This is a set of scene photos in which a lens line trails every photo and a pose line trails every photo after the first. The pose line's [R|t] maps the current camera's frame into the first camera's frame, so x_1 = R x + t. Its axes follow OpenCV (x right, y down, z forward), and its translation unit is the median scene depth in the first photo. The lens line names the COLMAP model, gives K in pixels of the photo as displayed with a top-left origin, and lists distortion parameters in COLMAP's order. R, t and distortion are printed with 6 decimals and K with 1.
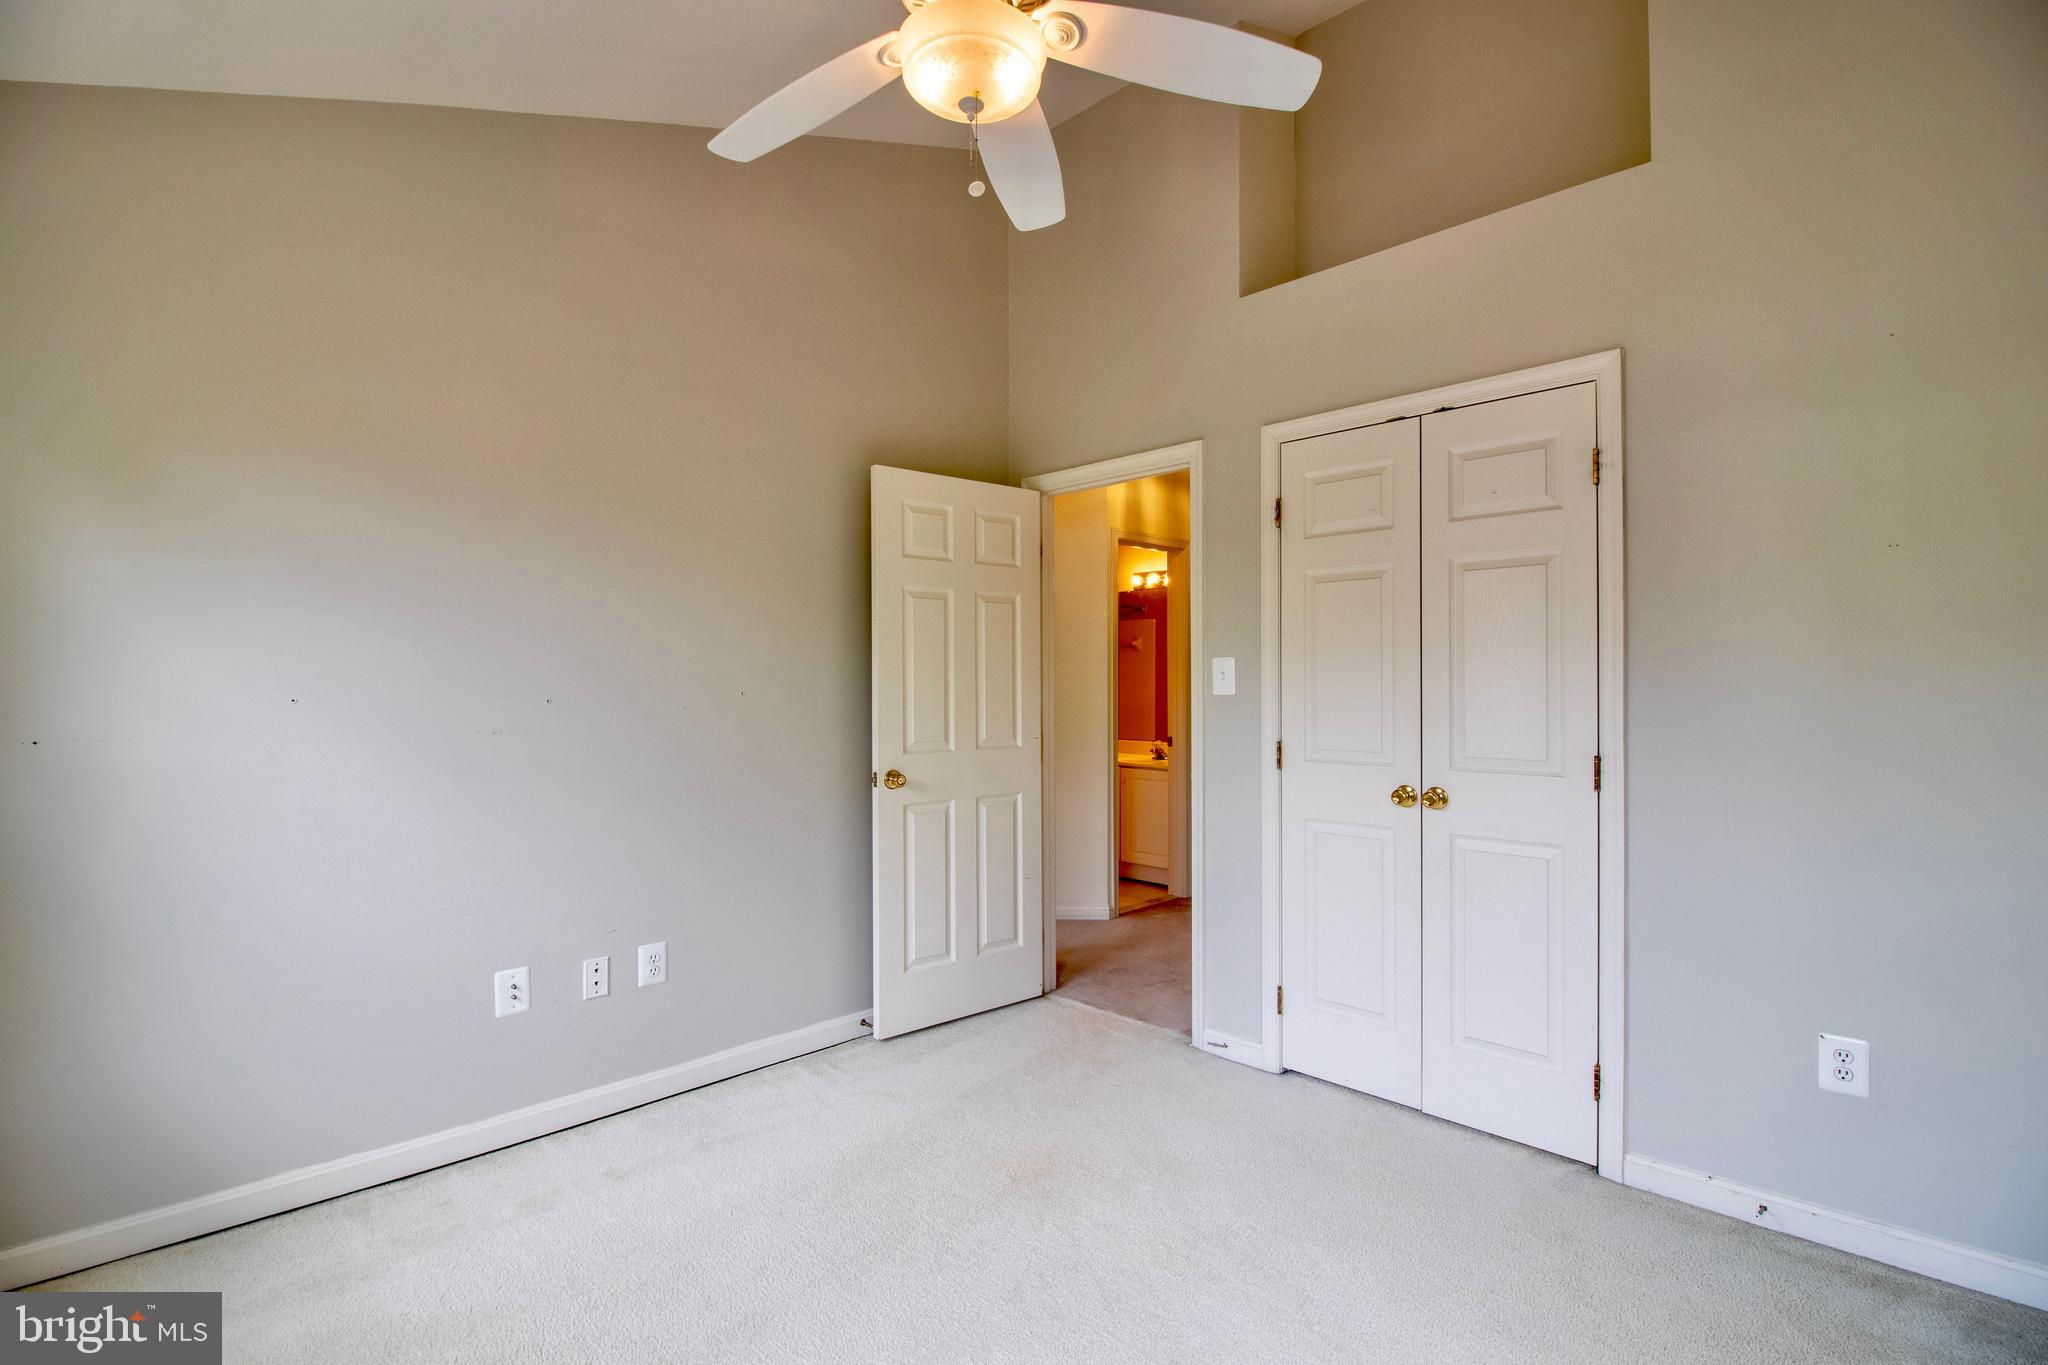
lens RADIAL K [[925.9, 0, 1025.8], [0, 925.9, 688.8], [0, 0, 1]] dist [0.001238, -0.010677]
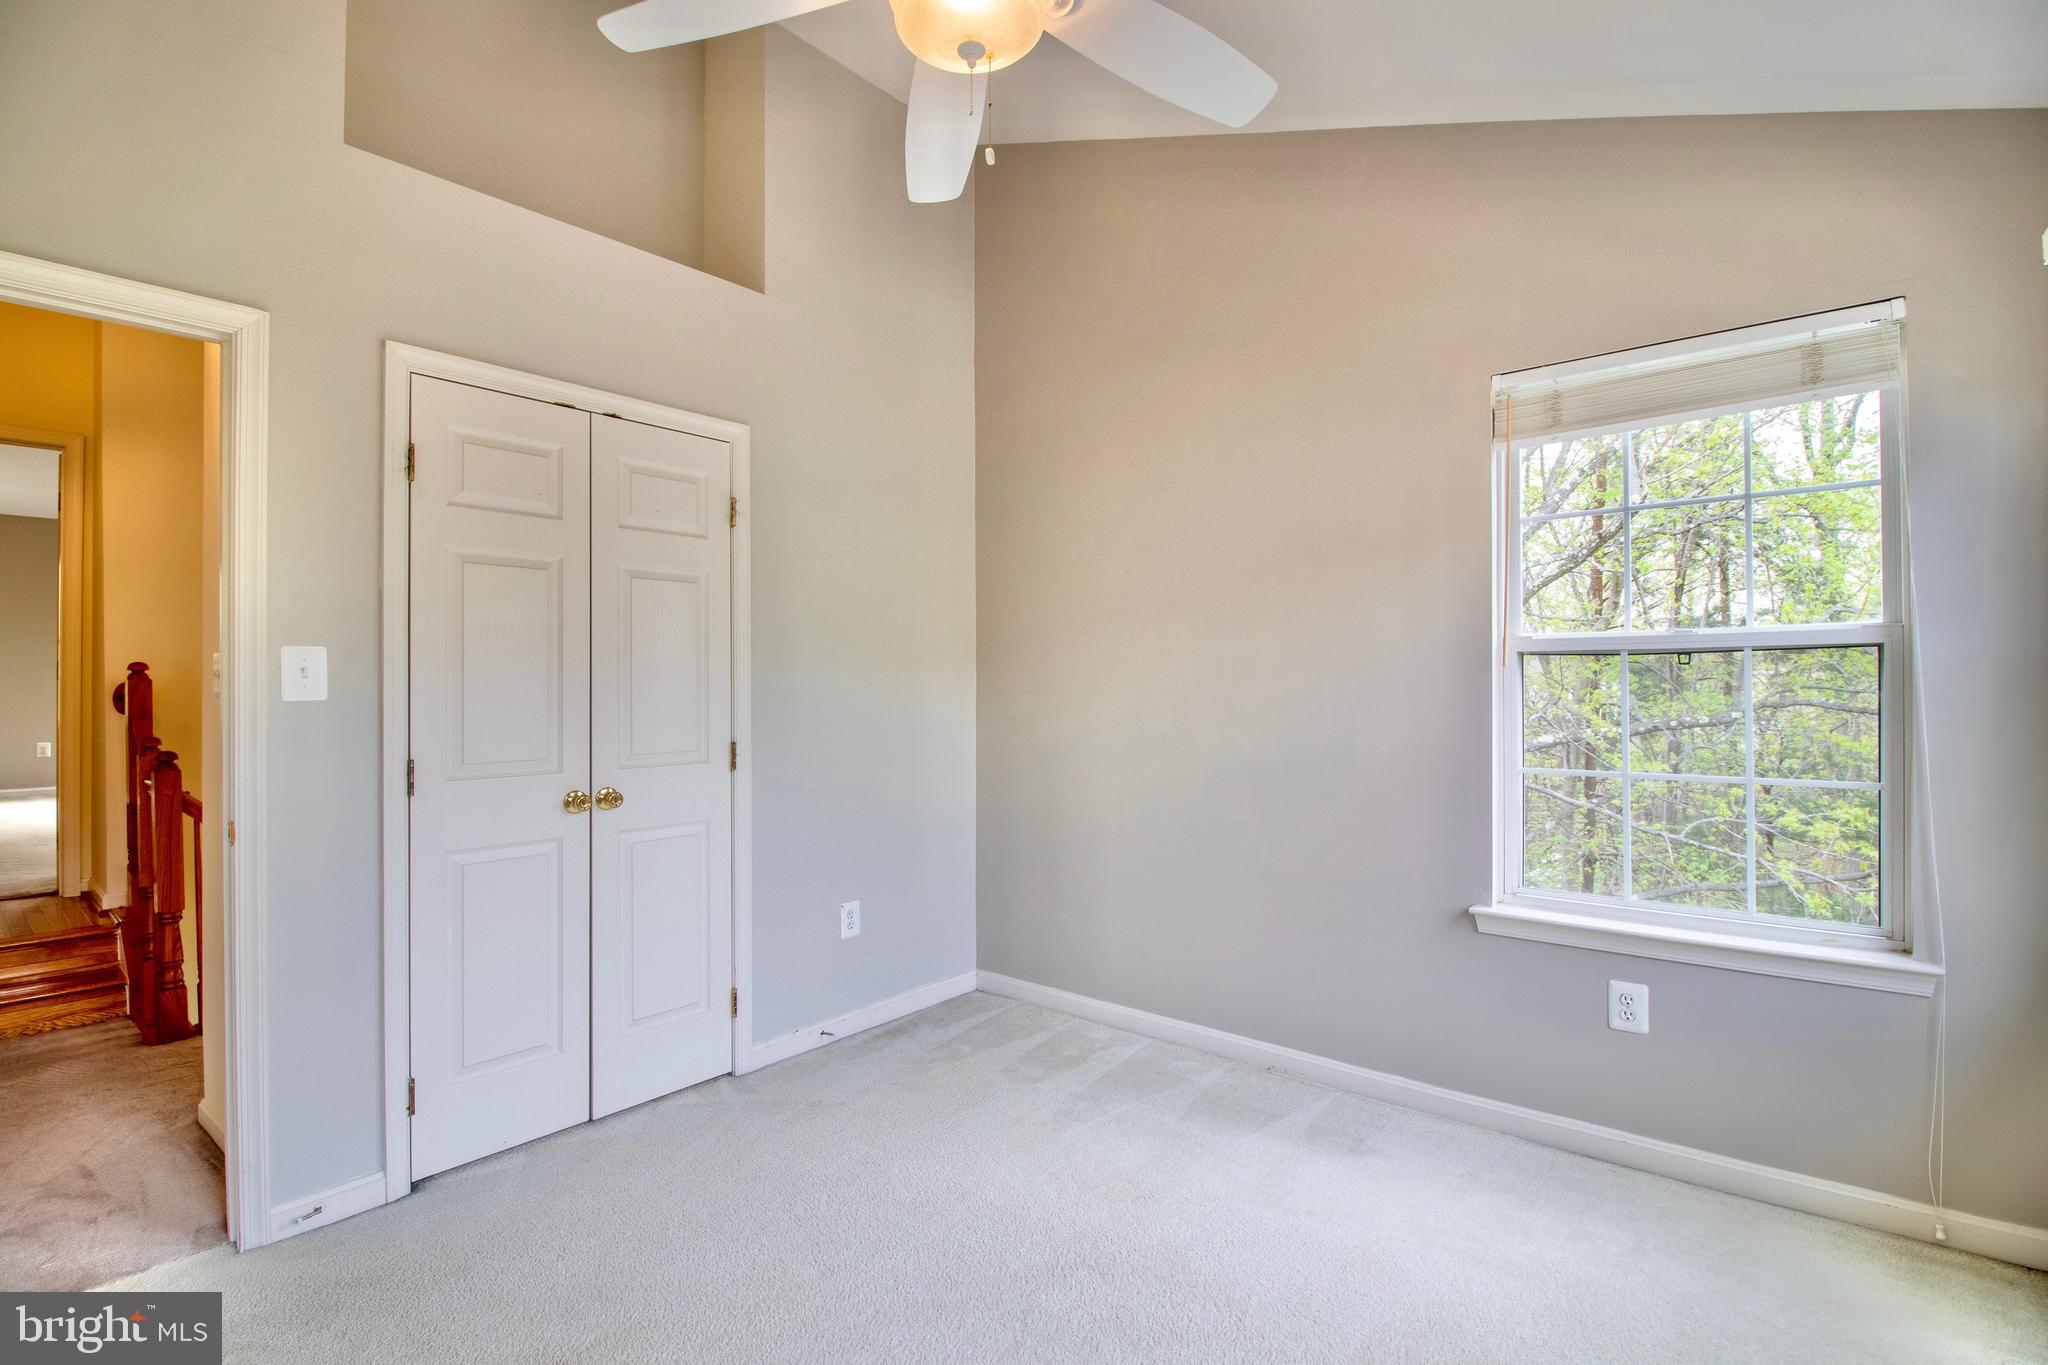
lens RADIAL K [[956.4, 0, 1028.6], [0, 956.4, 680.4], [0, 0, 1]] dist [-0.000442, -0.013932]
pose [[-0.078649, 0.005221, 0.996889, -0.682167], [0.003587, 0.999981, -0.004954, -0.003686], [-0.996896, 0.003186, -0.078666, 0.677122]]
